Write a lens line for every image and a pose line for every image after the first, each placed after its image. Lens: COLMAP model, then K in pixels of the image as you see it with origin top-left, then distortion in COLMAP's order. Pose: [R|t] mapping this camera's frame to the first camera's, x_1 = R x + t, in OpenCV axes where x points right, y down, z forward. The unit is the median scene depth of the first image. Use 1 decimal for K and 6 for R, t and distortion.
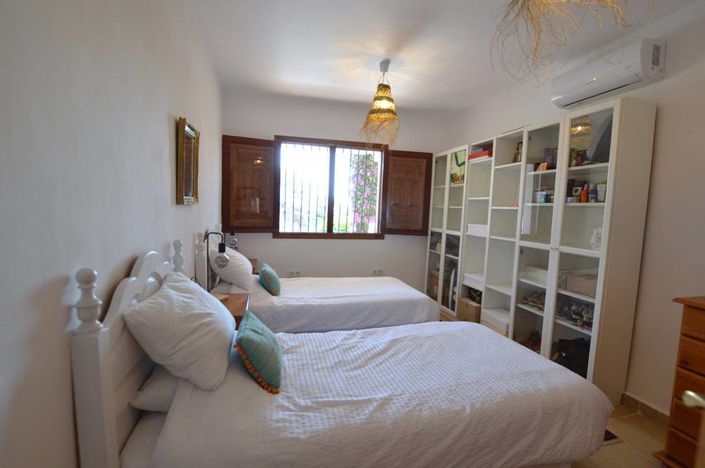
lens RADIAL K [[319.0, 0, 362.9], [0, 319.0, 231.4], [0, 0, 1]] dist [-0.031348, 0.000115]
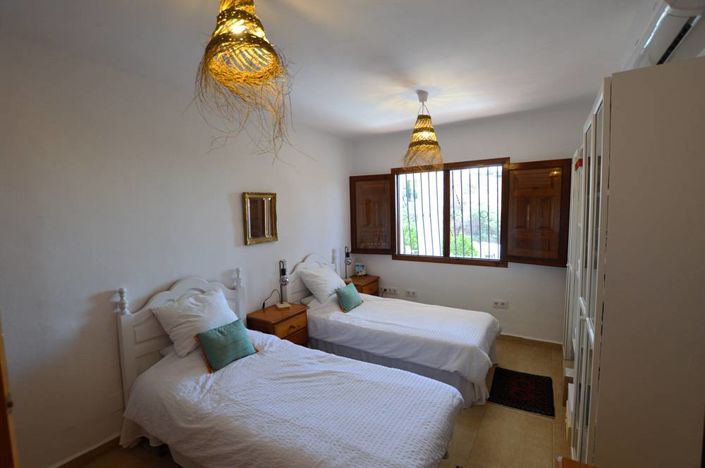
lens RADIAL K [[319.0, 0, 362.9], [0, 319.0, 231.4], [0, 0, 1]] dist [-0.031348, 0.000115]
pose [[0.686201, 0.002654, -0.727407, 0.647394], [-0.010828, 0.999920, -0.006566, -0.096714], [0.727331, 0.012382, 0.686175, 0.200795]]
